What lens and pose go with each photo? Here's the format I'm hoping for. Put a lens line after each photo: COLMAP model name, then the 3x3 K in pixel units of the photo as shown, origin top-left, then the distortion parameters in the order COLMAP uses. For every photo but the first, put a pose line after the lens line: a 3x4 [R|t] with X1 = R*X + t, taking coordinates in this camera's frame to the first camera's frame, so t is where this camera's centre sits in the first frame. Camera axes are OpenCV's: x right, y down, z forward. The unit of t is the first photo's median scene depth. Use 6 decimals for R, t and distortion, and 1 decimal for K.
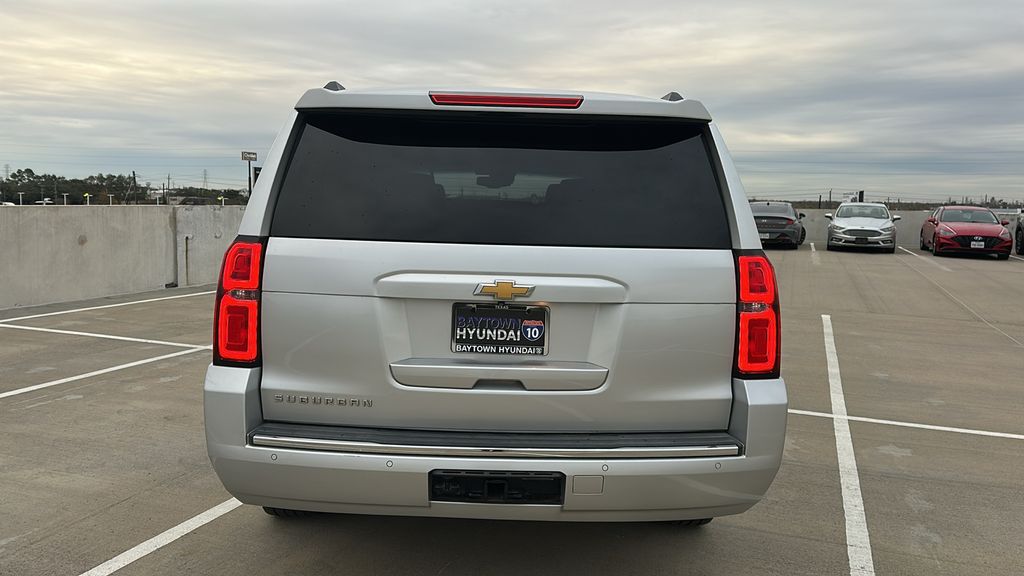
lens RADIAL K [[853.8, 0, 521.6], [0, 853.8, 290.2], [0, 0, 1]] dist [0.092401, -0.078501]
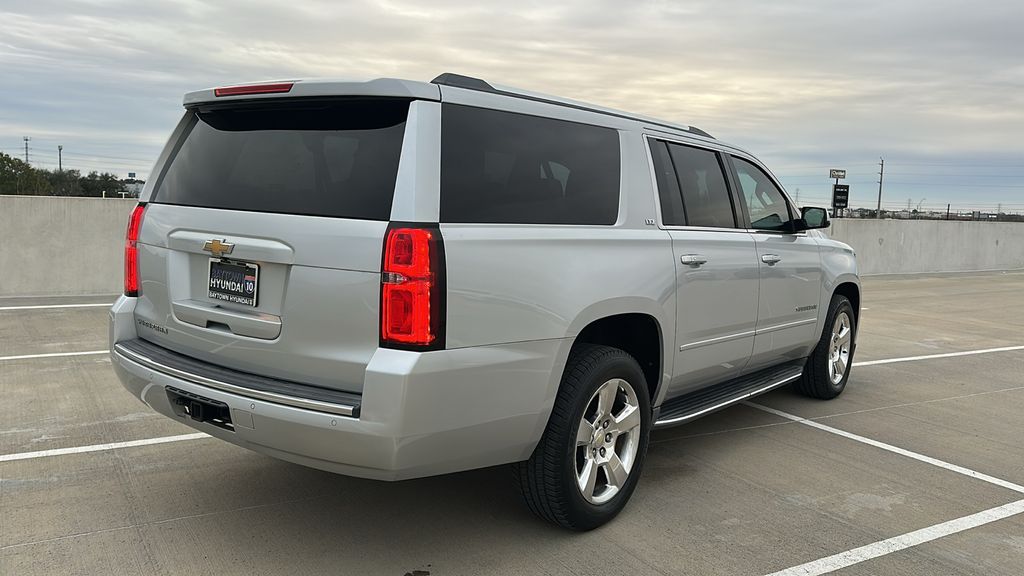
lens RADIAL K [[853.8, 0, 521.6], [0, 853.8, 290.2], [0, 0, 1]] dist [0.092401, -0.078501]
pose [[0.784097, 0.072812, -0.616353, 1.010069], [-0.086168, 0.996248, 0.008070, 0.013239], [0.614628, 0.046782, 0.787429, 0.295773]]
